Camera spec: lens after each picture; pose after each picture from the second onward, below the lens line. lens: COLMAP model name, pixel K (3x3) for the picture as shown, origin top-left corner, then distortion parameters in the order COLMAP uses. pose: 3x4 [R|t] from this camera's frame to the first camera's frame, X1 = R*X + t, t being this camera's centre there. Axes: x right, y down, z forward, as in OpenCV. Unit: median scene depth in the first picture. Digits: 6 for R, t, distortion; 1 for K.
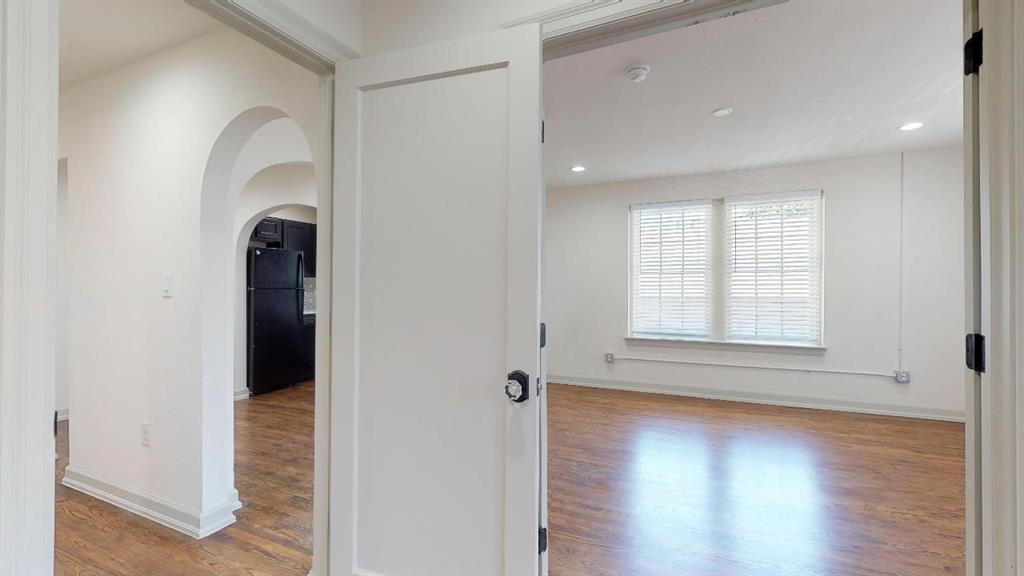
lens RADIAL K [[402.6, 0, 512.0], [0, 402.6, 288.0], [0, 0, 1]] dist [0.001265, 0.000098]
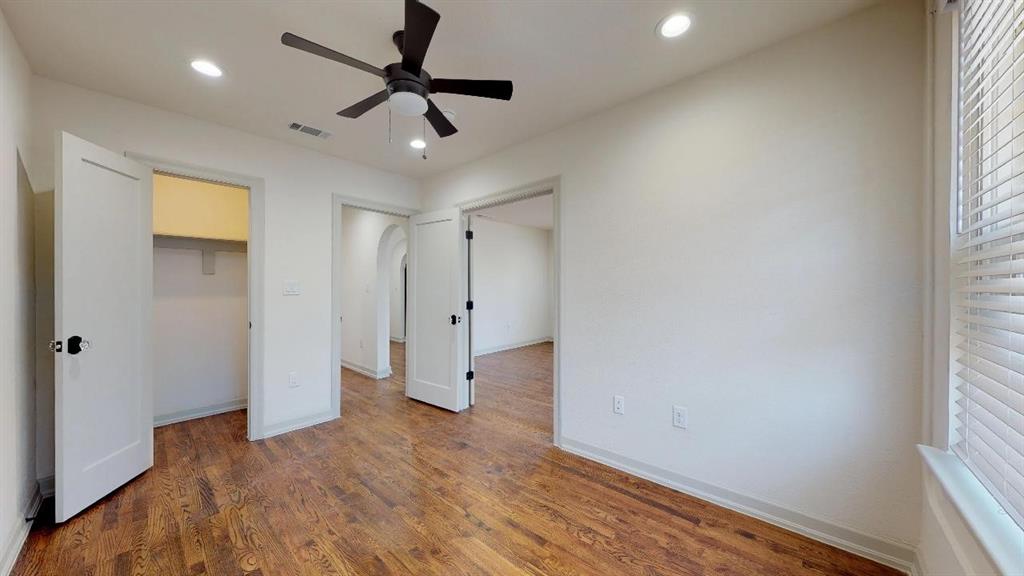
lens RADIAL K [[343.5, 0, 512.0], [0, 343.5, 288.0], [0, 0, 1]] dist [0.000818, 0.000036]
pose [[0.948424, -0.002009, -0.316998, 0.884122], [0.005527, 0.999933, 0.010201, -0.025438], [0.316956, -0.011427, 0.948372, -0.975524]]
